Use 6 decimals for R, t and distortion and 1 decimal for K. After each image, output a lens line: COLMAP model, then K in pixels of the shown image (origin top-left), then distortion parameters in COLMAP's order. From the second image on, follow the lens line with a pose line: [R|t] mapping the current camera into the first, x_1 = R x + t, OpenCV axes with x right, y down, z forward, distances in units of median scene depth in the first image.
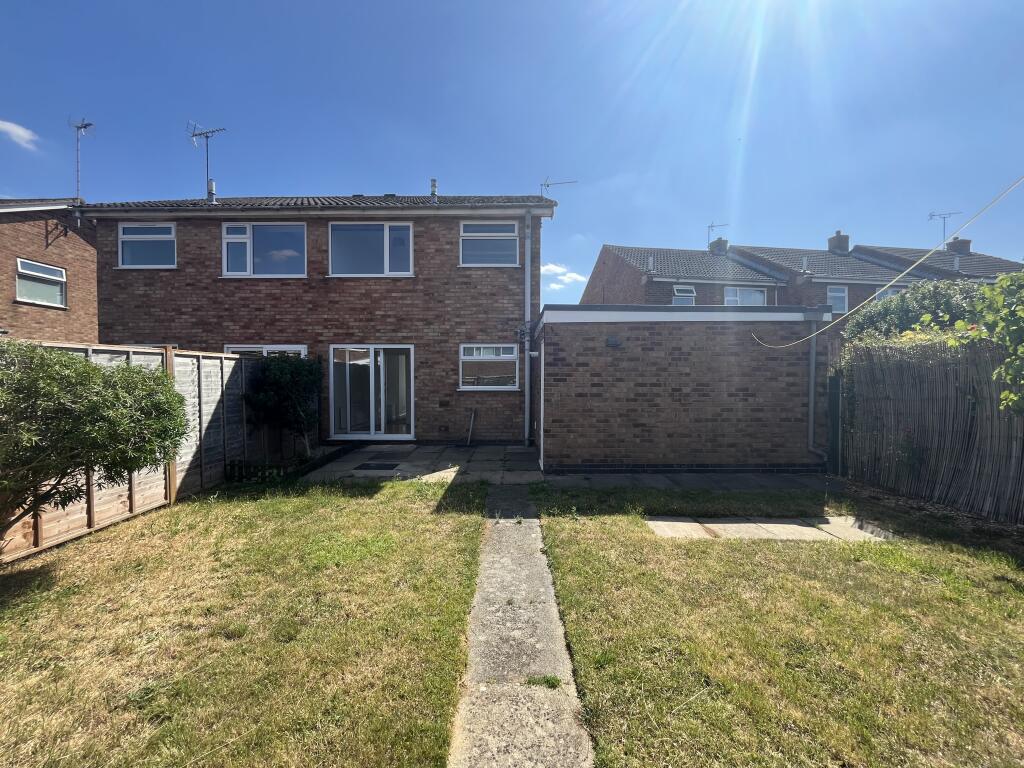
lens RADIAL K [[419.3, 0, 508.3], [0, 419.3, 384.0], [0, 0, 1]] dist [-0.004127, 0.000740]
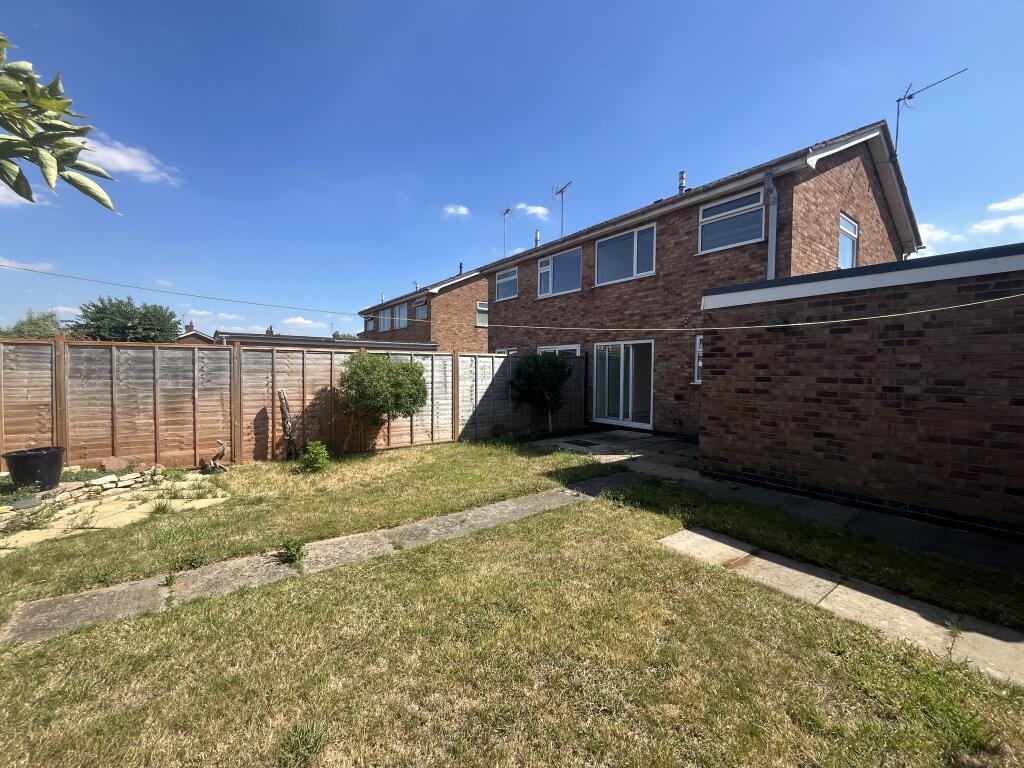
lens RADIAL K [[419.3, 0, 509.4], [0, 419.3, 382.9], [0, 0, 1]] dist [-0.004127, 0.000740]
pose [[0.595638, 0.027690, -0.802776, 0.571826], [-0.020406, 0.999605, 0.019338, 0.003659], [0.802994, 0.004863, 0.595968, 0.117855]]
